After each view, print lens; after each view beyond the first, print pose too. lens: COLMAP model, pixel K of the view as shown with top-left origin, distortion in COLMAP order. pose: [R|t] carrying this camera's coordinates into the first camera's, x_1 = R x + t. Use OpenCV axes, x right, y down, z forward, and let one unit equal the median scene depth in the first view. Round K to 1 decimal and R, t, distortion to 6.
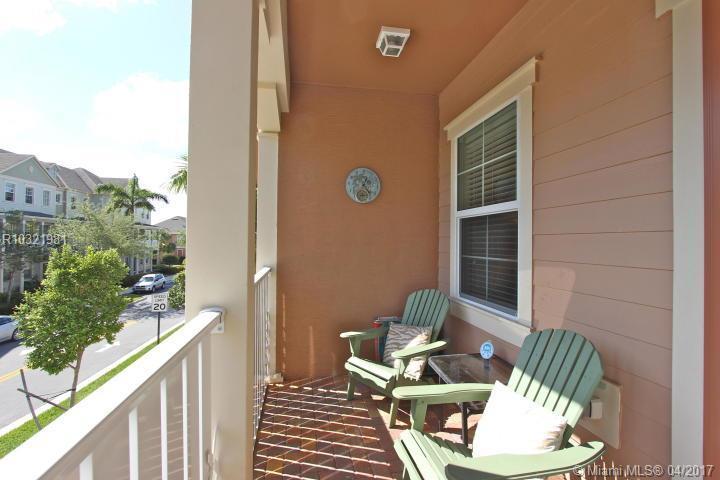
lens RADIAL K [[330.0, 0, 364.5], [0, 330.0, 239.5], [0, 0, 1]] dist [-0.017707, 0.000577]
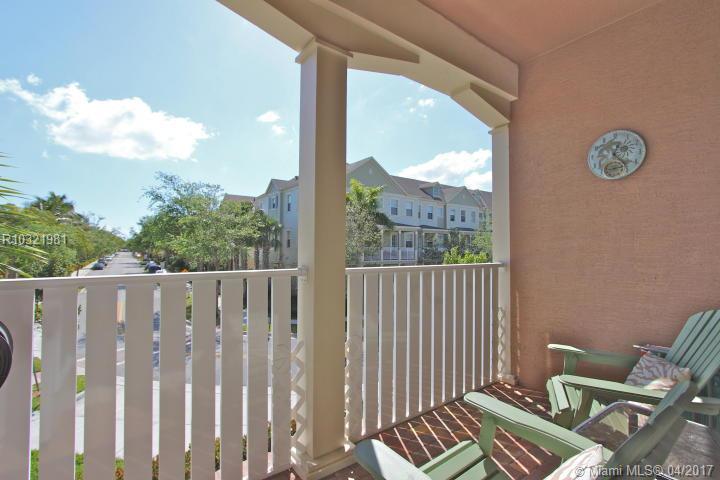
lens RADIAL K [[330.0, 0, 361.6], [0, 330.0, 241.2], [0, 0, 1]] dist [-0.017707, 0.000577]
pose [[0.433862, -0.022780, -0.900691, 0.397503], [0.002256, 0.999705, -0.024198, 0.041903], [0.900976, 0.008467, 0.433786, 0.189226]]
